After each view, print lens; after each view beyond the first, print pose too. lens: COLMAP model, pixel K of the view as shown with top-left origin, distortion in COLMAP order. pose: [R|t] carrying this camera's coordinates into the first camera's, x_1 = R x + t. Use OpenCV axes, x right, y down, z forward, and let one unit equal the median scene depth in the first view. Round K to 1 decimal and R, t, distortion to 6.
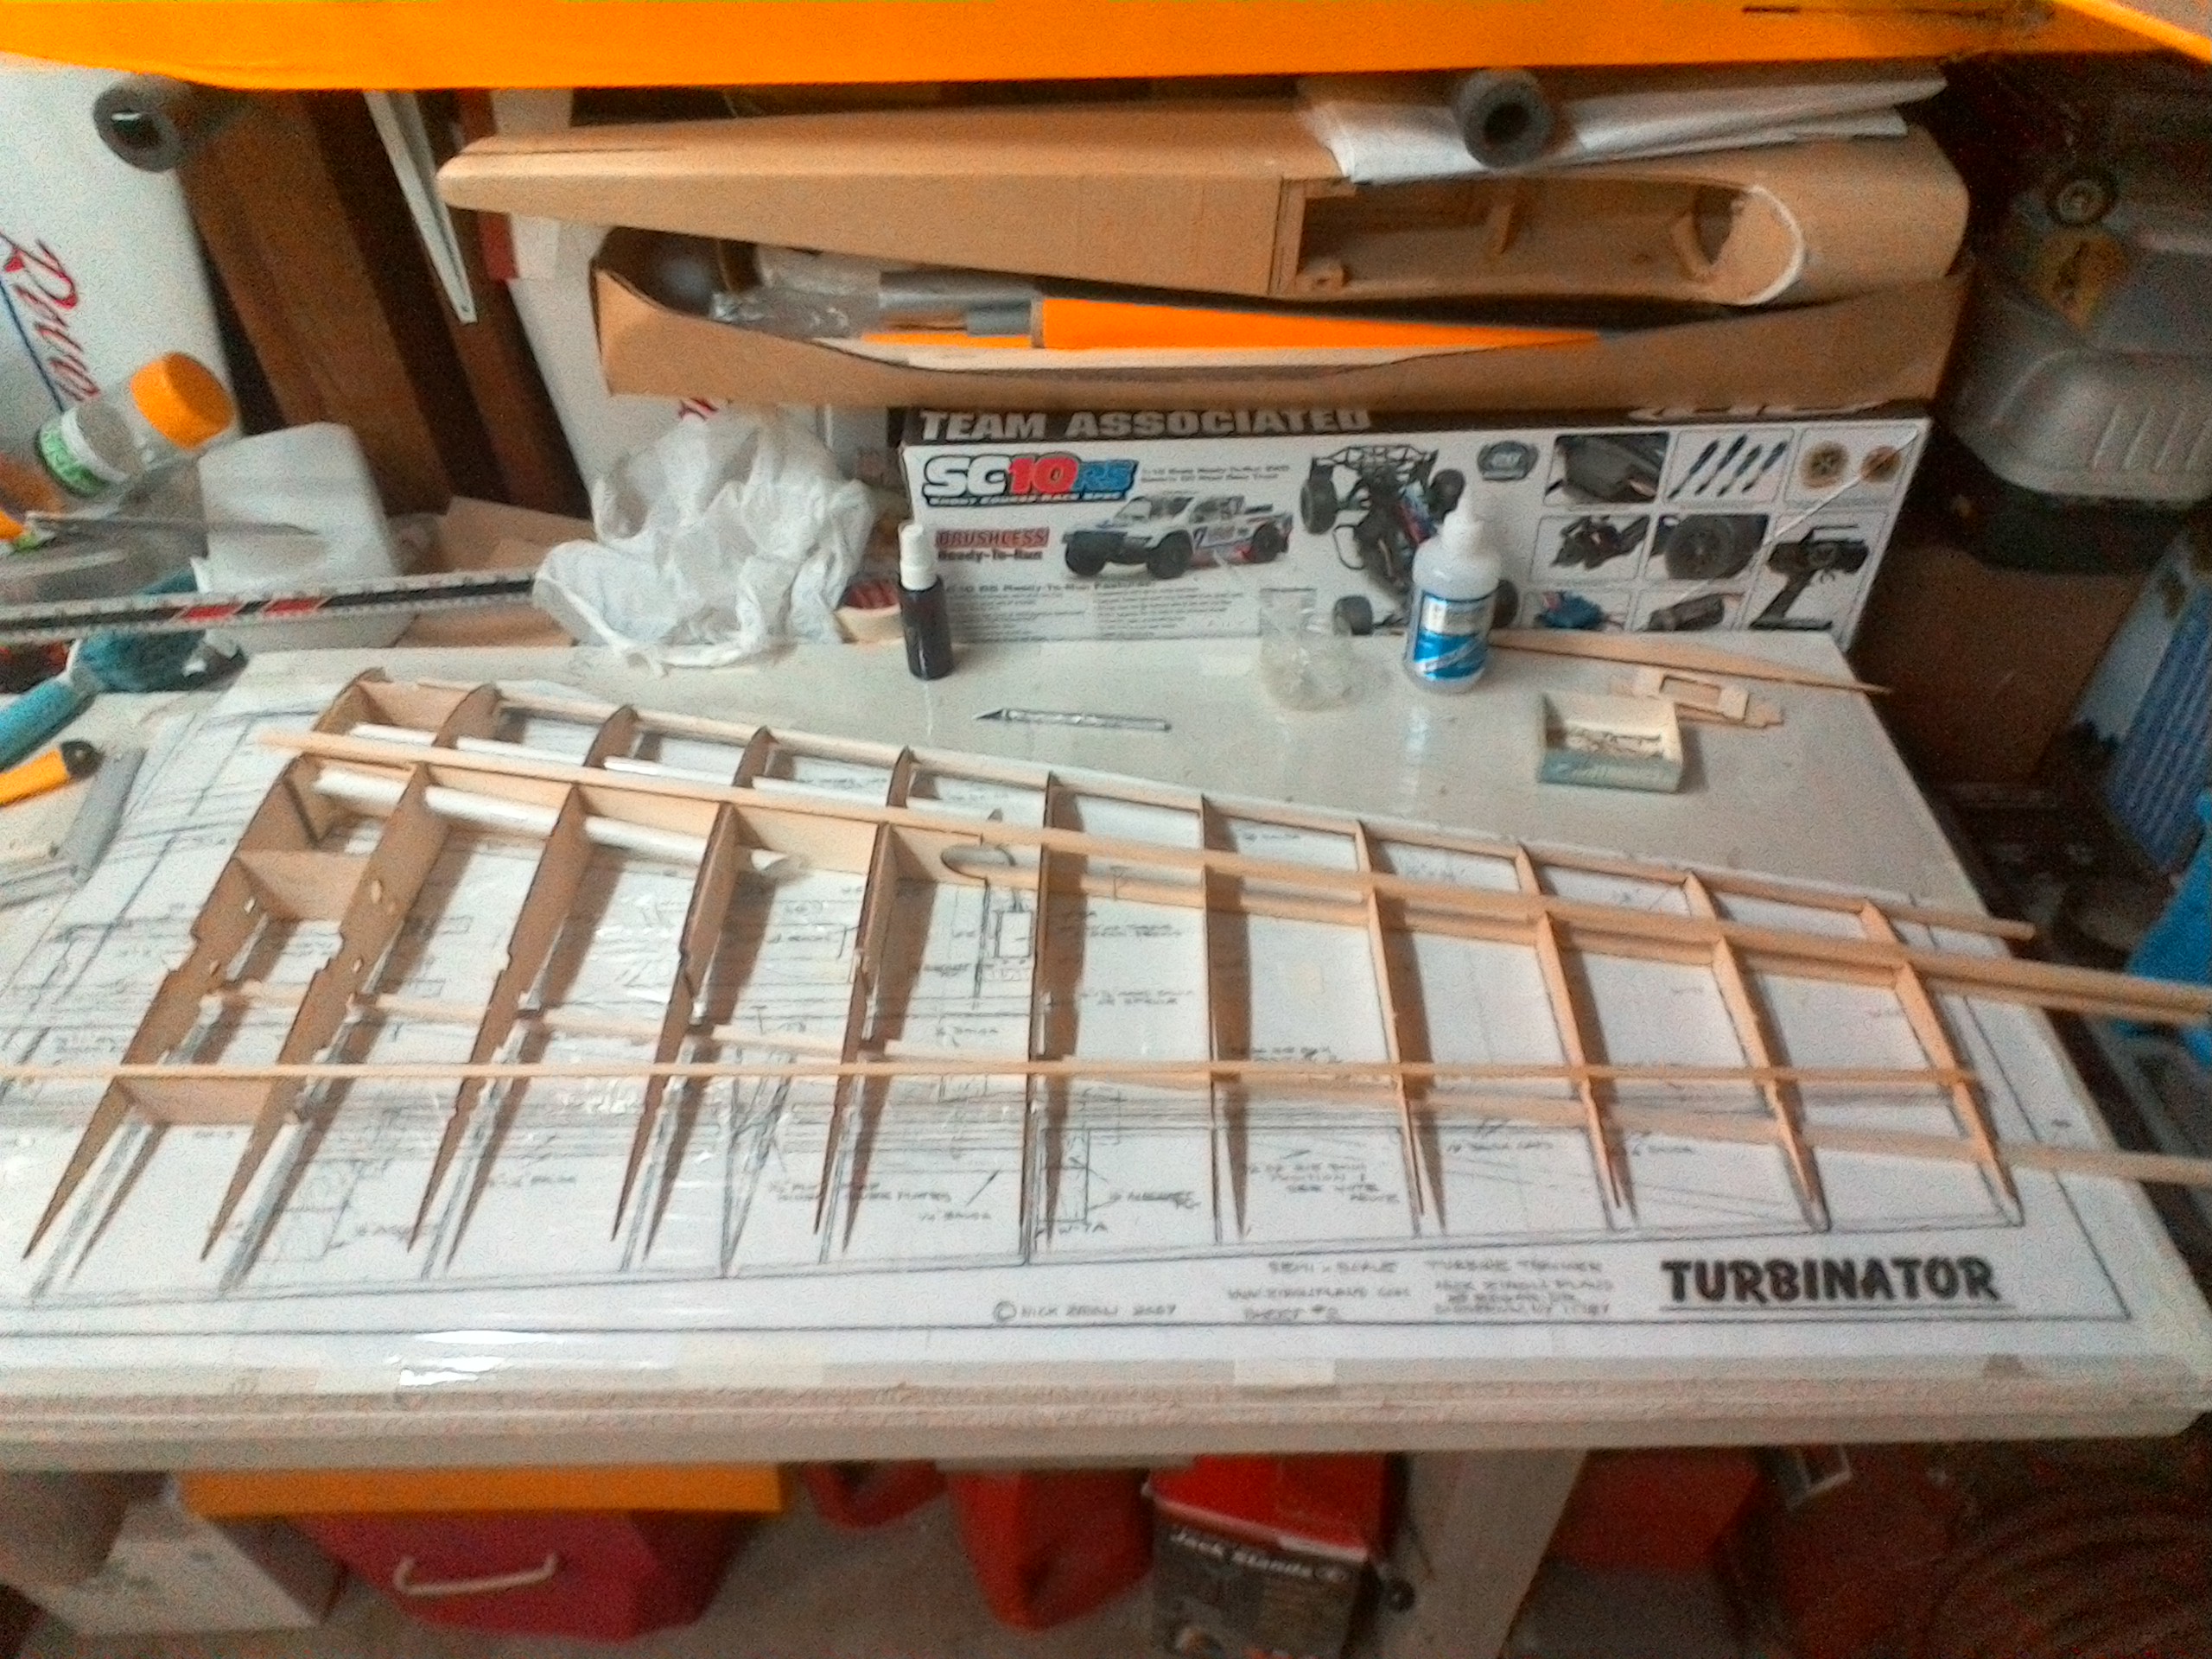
lens RADIAL K [[1523.9, 0, 1121.4], [0, 1523.9, 824.6], [0, 0, 1]] dist [0.018100, -0.029437]
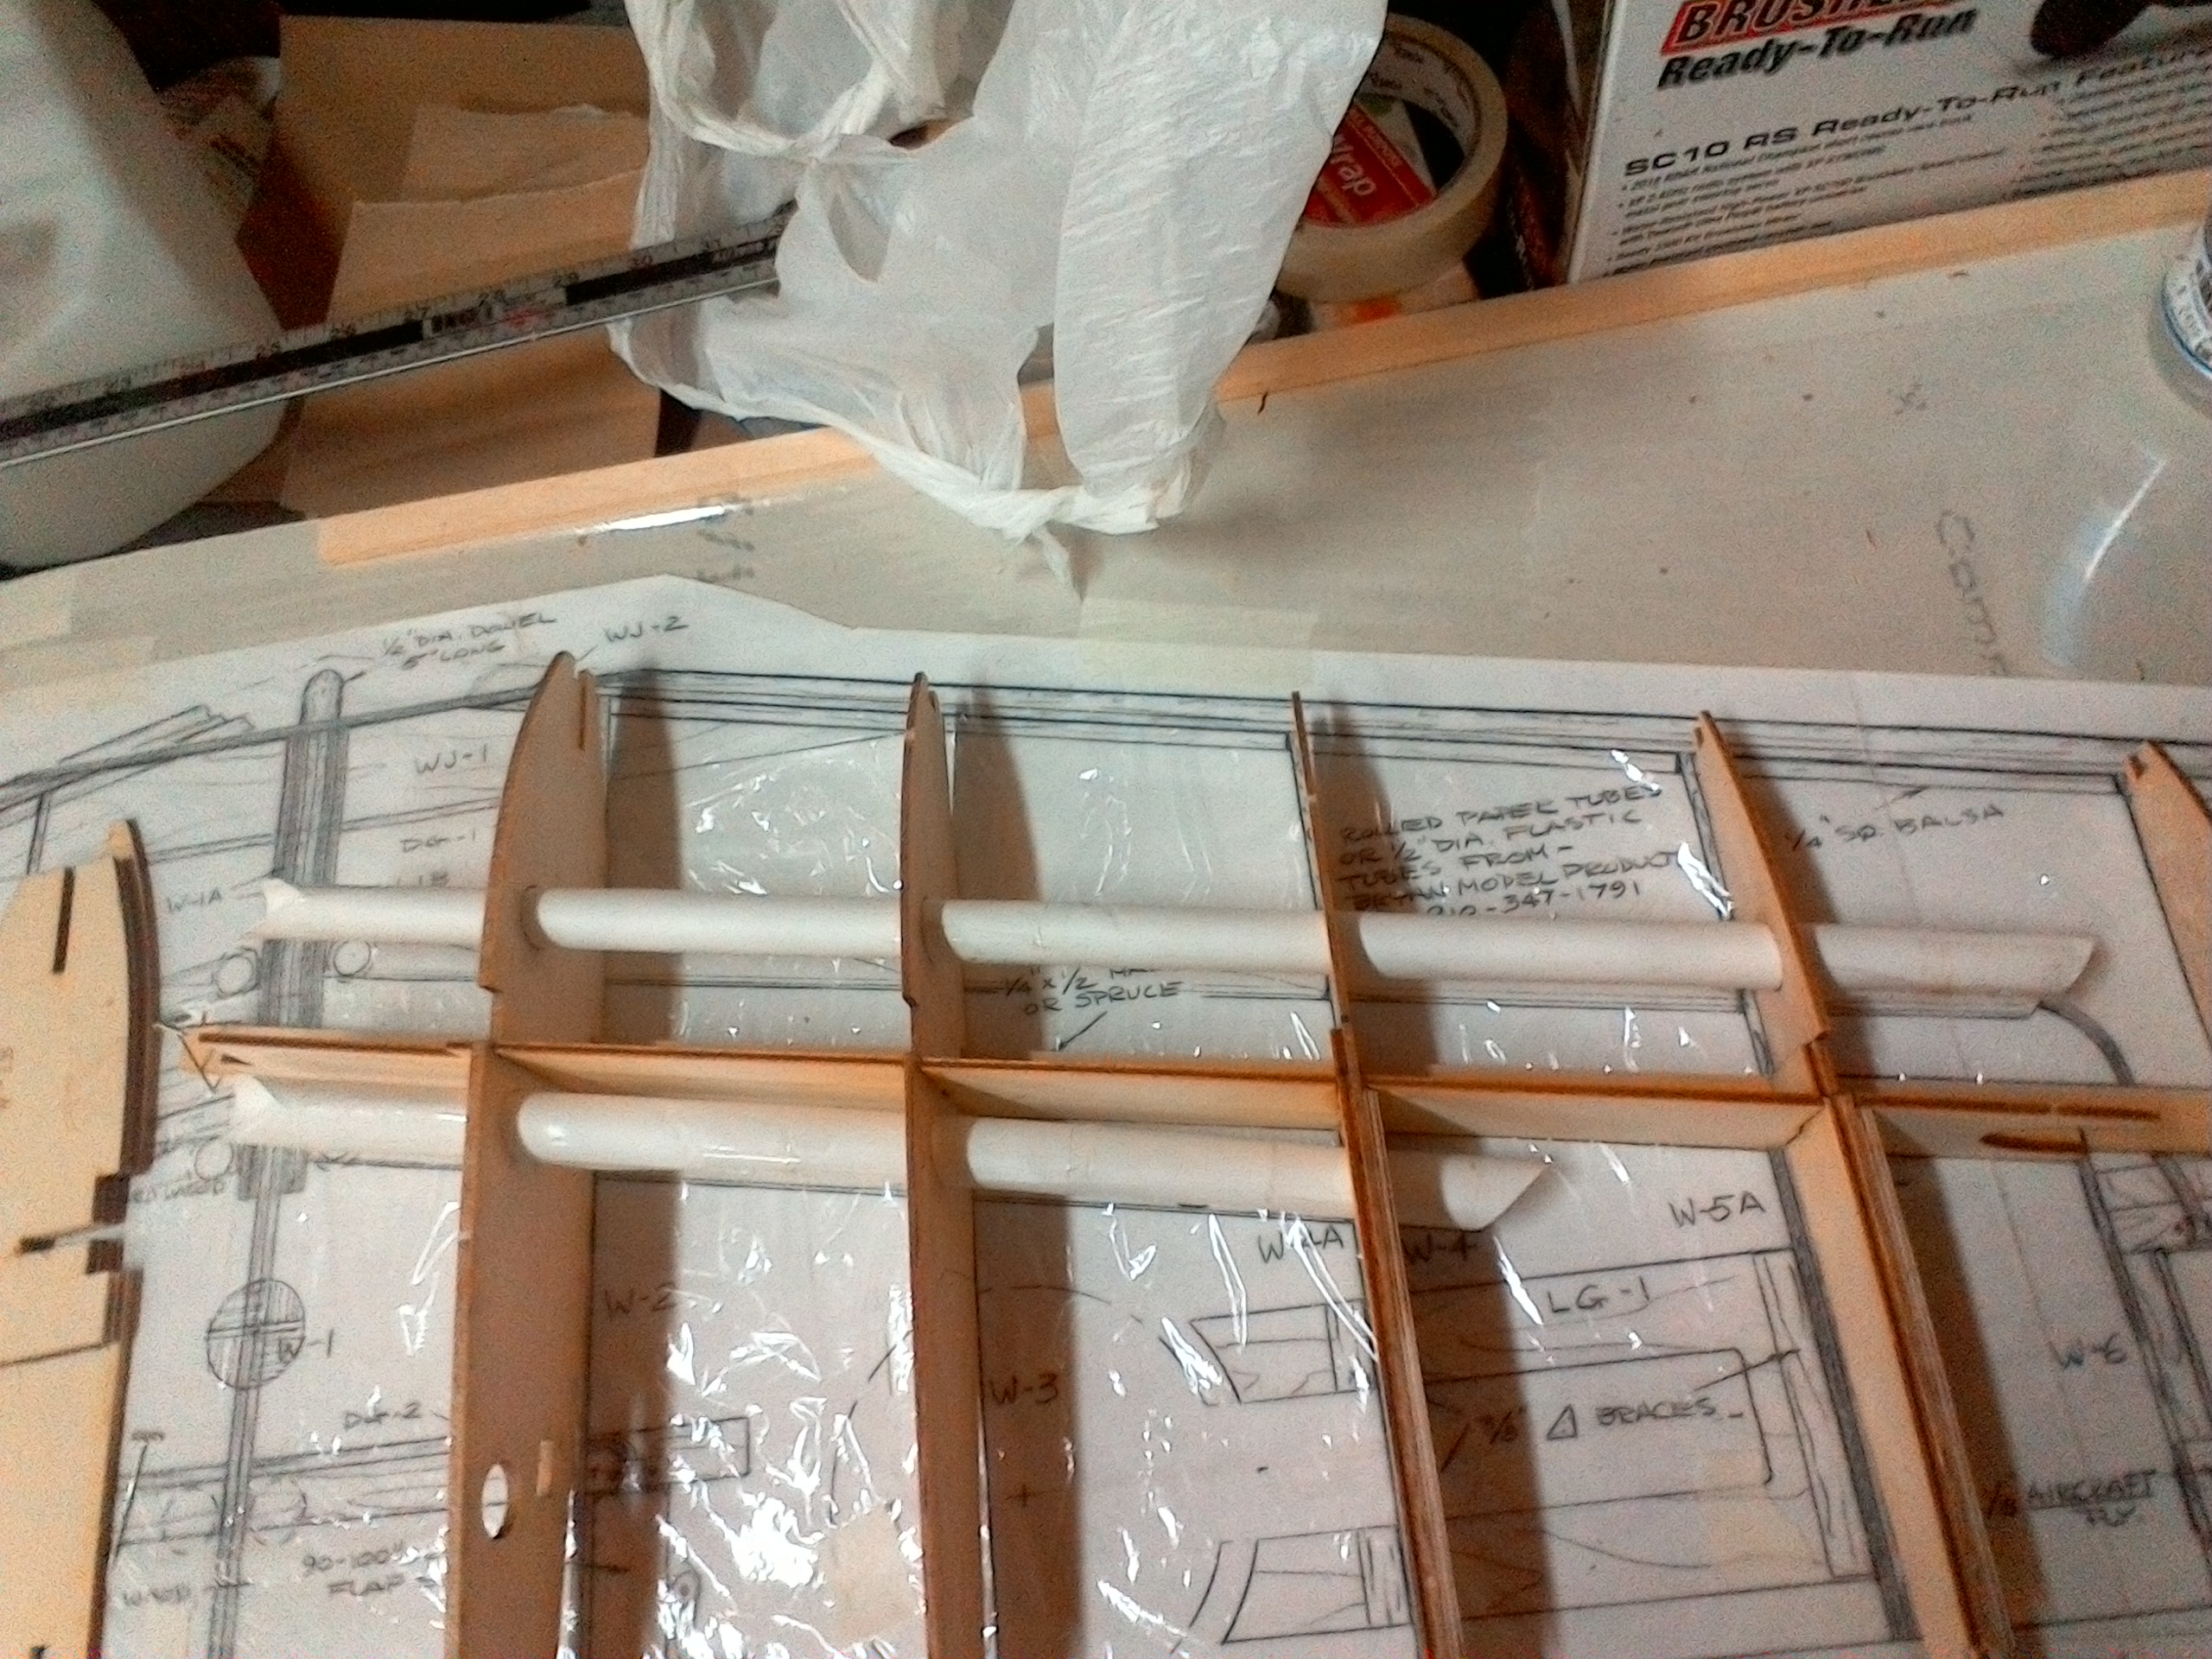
lens RADIAL K [[1523.9, 0, 1113.0], [0, 1523.9, 838.7], [0, 0, 1]] dist [0.018100, -0.029437]
pose [[0.985619, -0.148496, -0.080644, -0.244539], [0.168794, 0.887640, 0.428491, -0.196562], [0.007954, -0.435941, 0.899940, 0.630788]]
